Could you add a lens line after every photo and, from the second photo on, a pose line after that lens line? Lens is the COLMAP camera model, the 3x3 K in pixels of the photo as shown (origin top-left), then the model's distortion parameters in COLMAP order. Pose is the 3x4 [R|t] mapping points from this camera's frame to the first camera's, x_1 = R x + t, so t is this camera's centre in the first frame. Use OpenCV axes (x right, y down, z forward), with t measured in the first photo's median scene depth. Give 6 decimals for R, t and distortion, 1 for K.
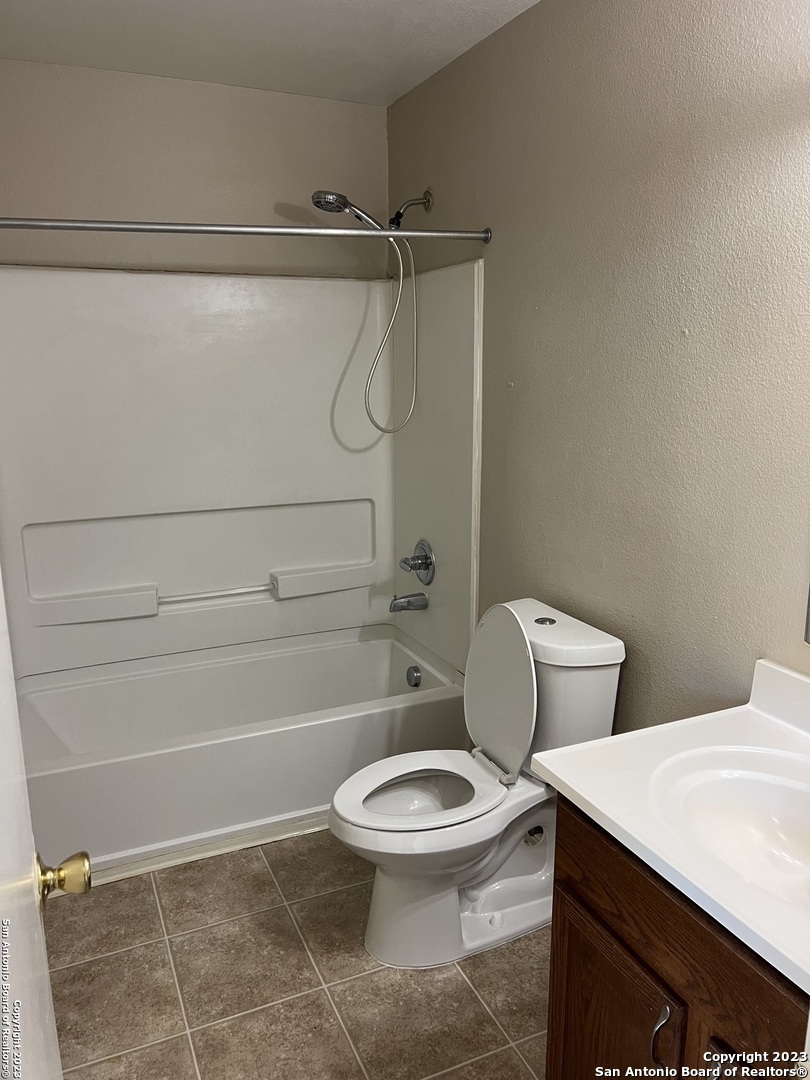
lens RADIAL K [[813.9, 0, 407.6], [0, 813.9, 534.2], [0, 0, 1]] dist [0.041301, -0.055692]
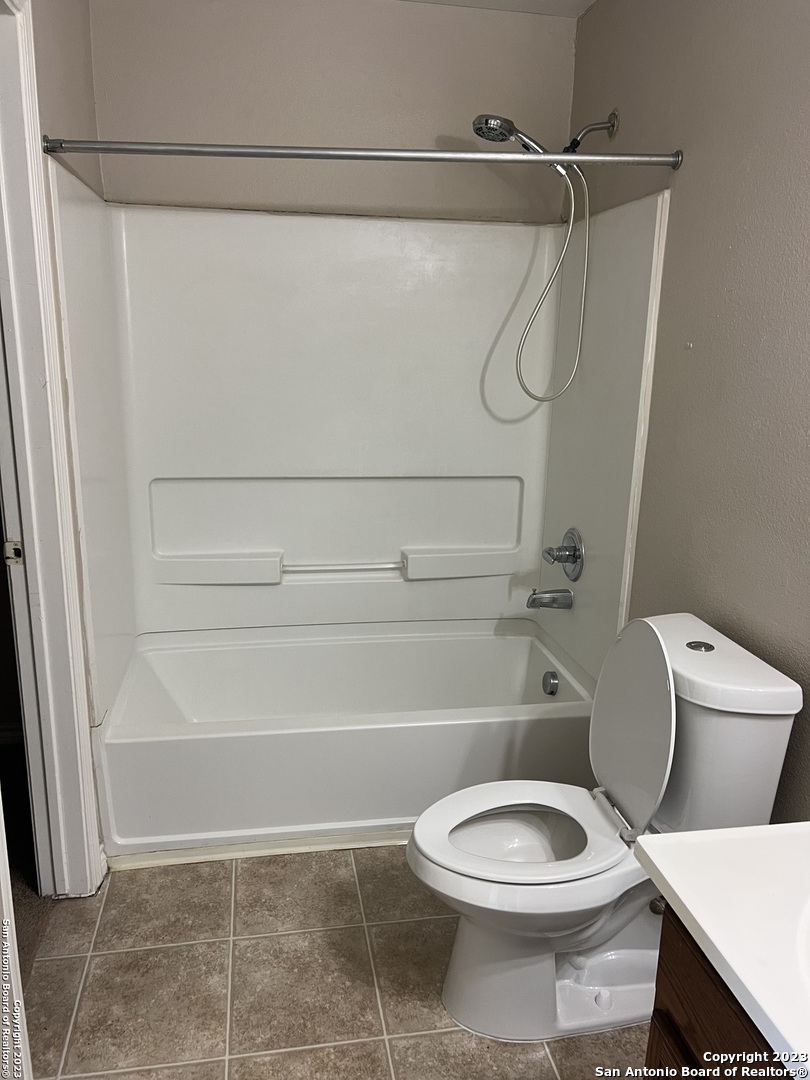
lens RADIAL K [[816.2, 0, 401.4], [0, 816.2, 536.1], [0, 0, 1]] dist [0.042017, -0.048825]
pose [[0.967802, 0.087276, -0.236099, 0.068812], [-0.079598, 0.995947, 0.041877, -0.009739], [0.238797, -0.021735, 0.970826, 0.165696]]
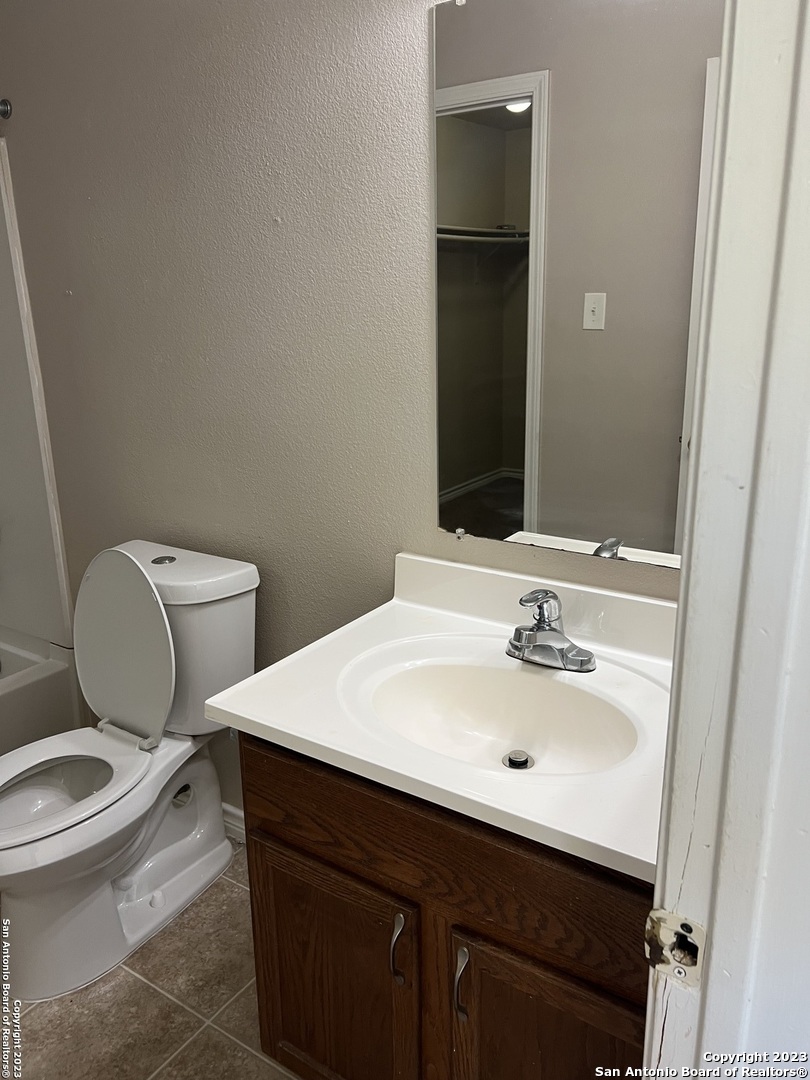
lens RADIAL K [[816.2, 0, 401.4], [0, 816.2, 536.1], [0, 0, 1]] dist [0.042017, -0.048825]
pose [[0.850434, -0.158307, 0.501697, -0.054102], [0.125590, 0.987170, 0.098604, 0.026131], [-0.510870, -0.020848, 0.859405, 0.106366]]
